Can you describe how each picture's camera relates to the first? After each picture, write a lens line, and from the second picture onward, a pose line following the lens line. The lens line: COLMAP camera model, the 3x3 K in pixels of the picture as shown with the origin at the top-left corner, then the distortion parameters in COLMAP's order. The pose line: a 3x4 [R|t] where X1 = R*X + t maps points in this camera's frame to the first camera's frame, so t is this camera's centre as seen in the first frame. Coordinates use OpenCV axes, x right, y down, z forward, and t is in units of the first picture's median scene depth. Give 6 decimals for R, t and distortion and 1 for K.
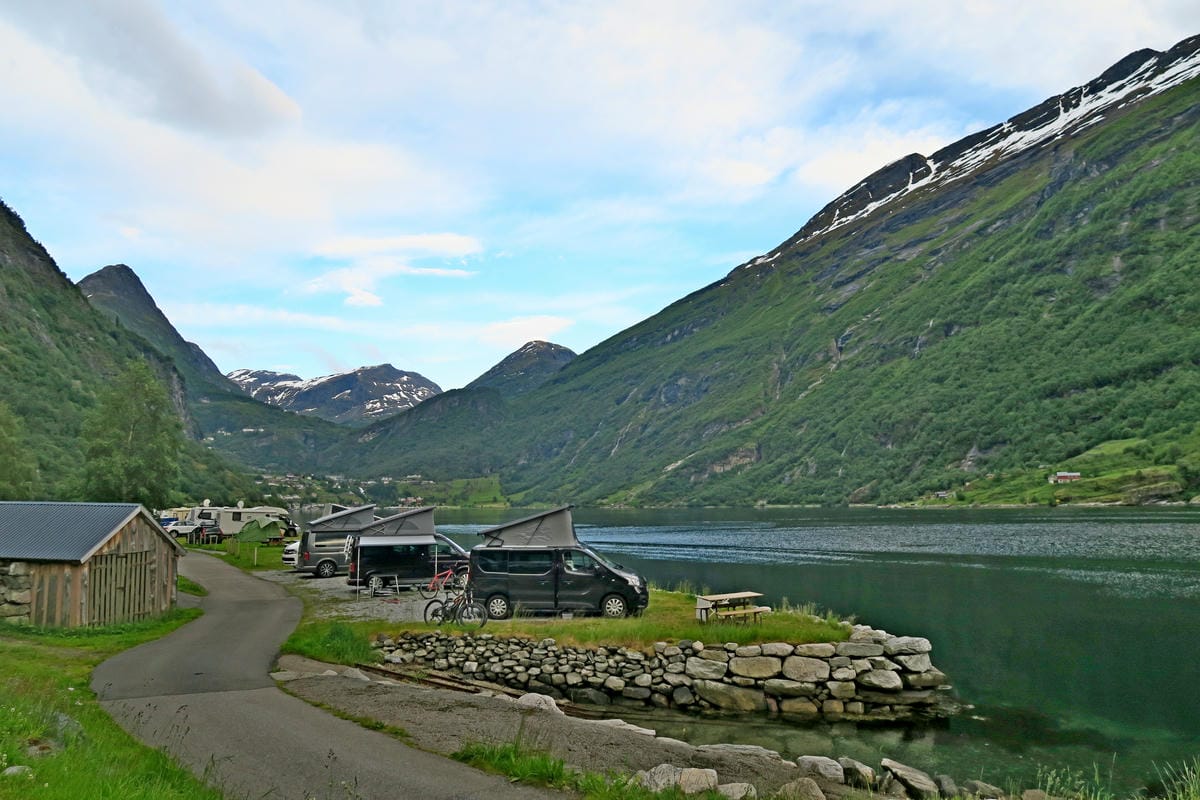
lens RADIAL K [[833.9, 0, 601.3], [0, 833.9, 399.6], [0, 0, 1]] dist [-0.043186, 0.038558]
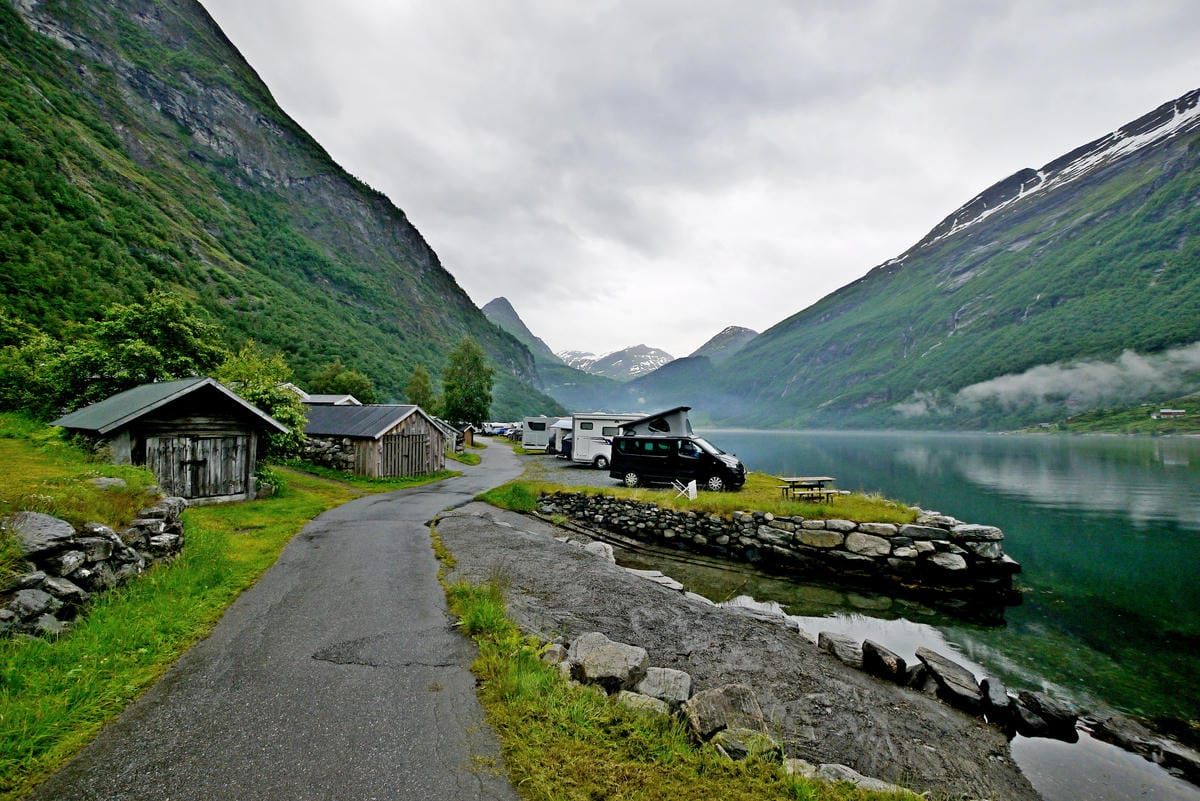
lens RADIAL K [[495.8, 0, 597.5], [0, 495.8, 394.1], [0, 0, 1]] dist [-0.000601, -0.000728]
pose [[0.940465, -0.006663, -0.339824, 0.002677], [0.026912, 0.998129, 0.054908, 0.001506], [0.338822, -0.060784, 0.938885, 0.005148]]
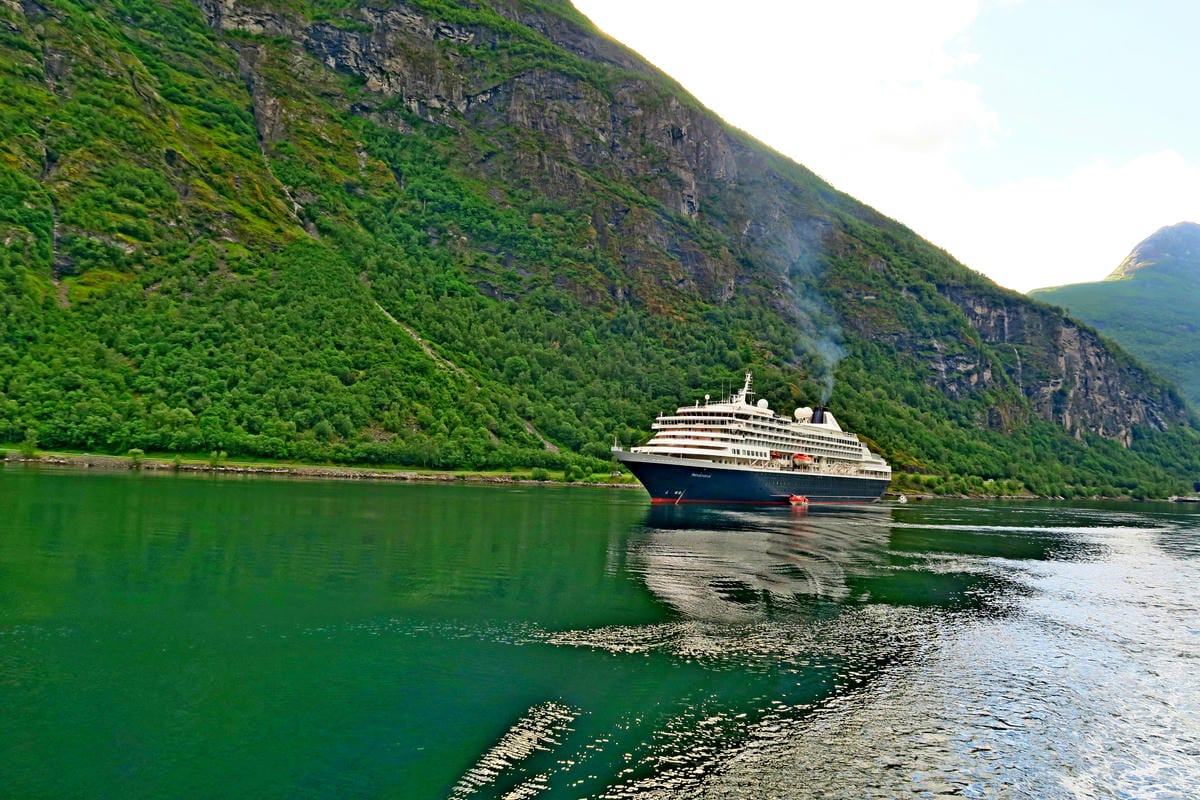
lens RADIAL K [[833.9, 0, 601.3], [0, 833.9, 399.6], [0, 0, 1]] dist [-0.043186, 0.038558]
pose [[0.339920, -0.065826, -0.938148, 0.096980], [0.083433, 0.995725, -0.039635, 0.041191], [0.936746, -0.064799, 0.343959, 0.347995]]
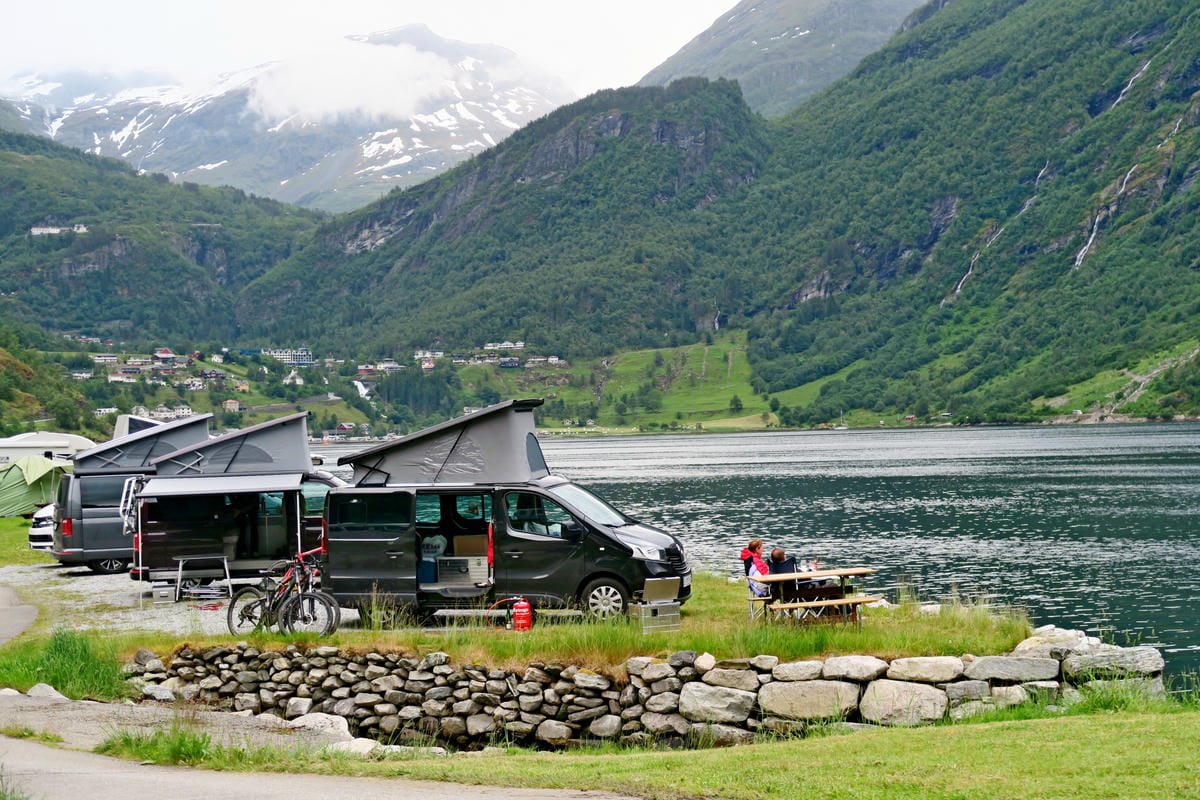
lens RADIAL K [[2468.3, 0, 605.6], [0, 2468.3, 399.1], [0, 0, 1]] dist [0.019371, 0.008259]
pose [[0.982691, -0.023058, -0.183814, 0.007144], [0.044402, 0.992618, 0.112863, -0.000907], [0.179855, -0.119071, 0.976460, -0.010415]]
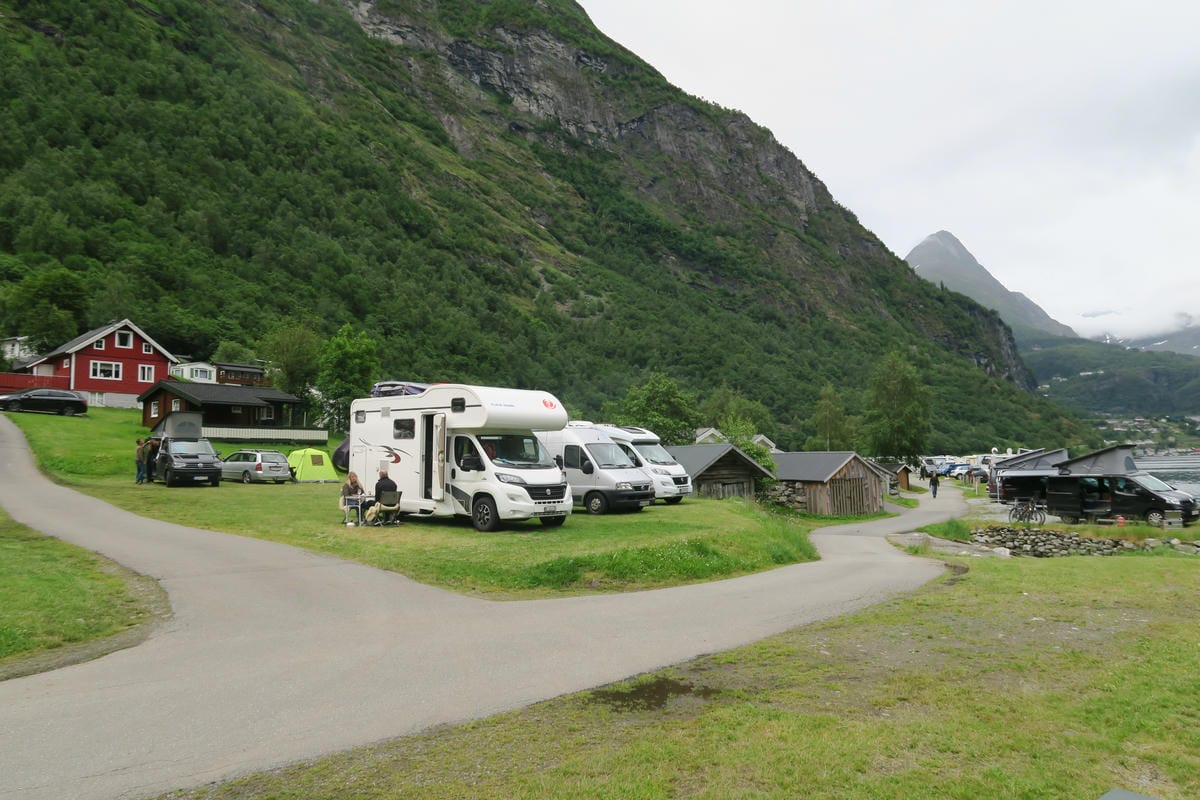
lens RADIAL K [[836.7, 0, 599.2], [0, 836.7, 405.1], [0, 0, 1]] dist [-0.010137, 0.001974]
pose [[0.586668, -0.064022, -0.807293, 0.014665], [0.119176, 0.992842, 0.007869, -0.001340], [0.801010, -0.100826, 0.590099, -0.012630]]
